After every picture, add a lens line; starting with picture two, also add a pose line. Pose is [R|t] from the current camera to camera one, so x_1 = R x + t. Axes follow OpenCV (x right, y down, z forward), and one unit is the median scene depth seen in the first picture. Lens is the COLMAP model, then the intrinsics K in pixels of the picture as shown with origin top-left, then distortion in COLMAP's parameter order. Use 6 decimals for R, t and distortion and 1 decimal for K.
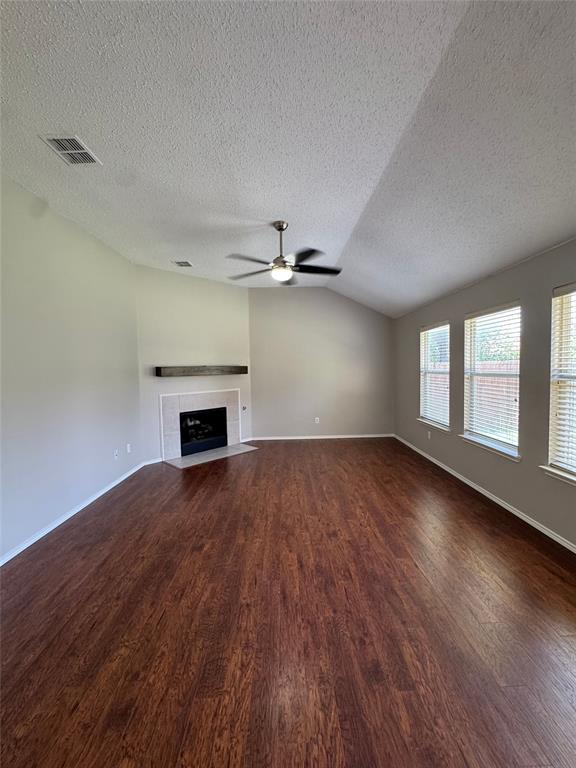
lens RADIAL K [[307.5, 0, 287.7], [0, 307.5, 387.3], [0, 0, 1]] dist [-0.005593, 0.001541]
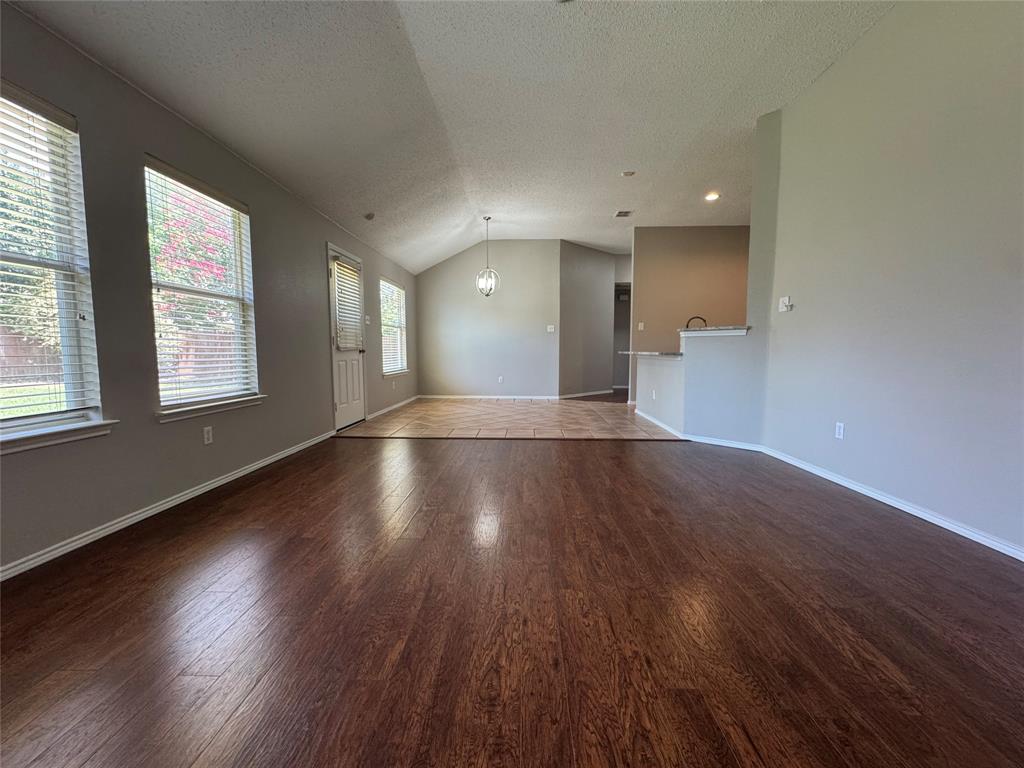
lens RADIAL K [[410.0, 0, 505.6], [0, 410.0, 385.1], [0, 0, 1]] dist [-0.005593, 0.001541]
pose [[-0.997912, 0.014434, 0.062961, 0.001585], [0.023750, 0.988427, 0.149828, 0.068815], [-0.060070, 0.151010, -0.986705, 1.660238]]
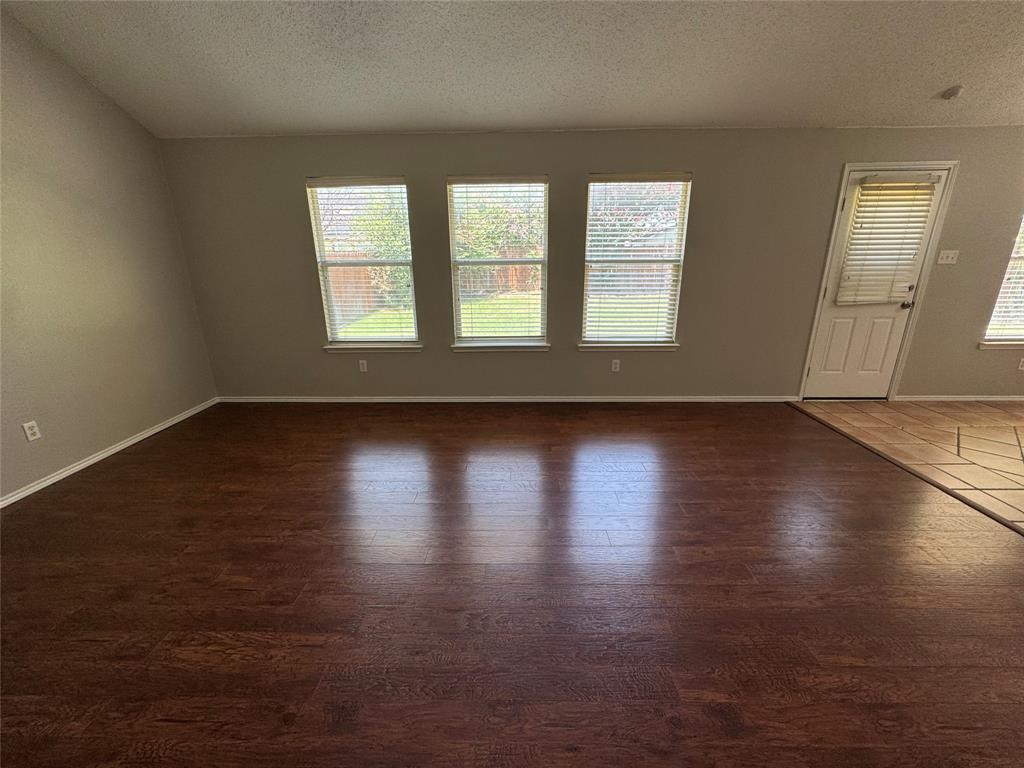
lens RADIAL K [[410.0, 0, 515.5], [0, 410.0, 382.3], [0, 0, 1]] dist [-0.005593, 0.001541]
pose [[0.028345, -0.275247, 0.960956, -0.582851], [0.074140, 0.959273, 0.272578, -0.032393], [-0.996845, 0.063520, 0.047597, 1.047860]]
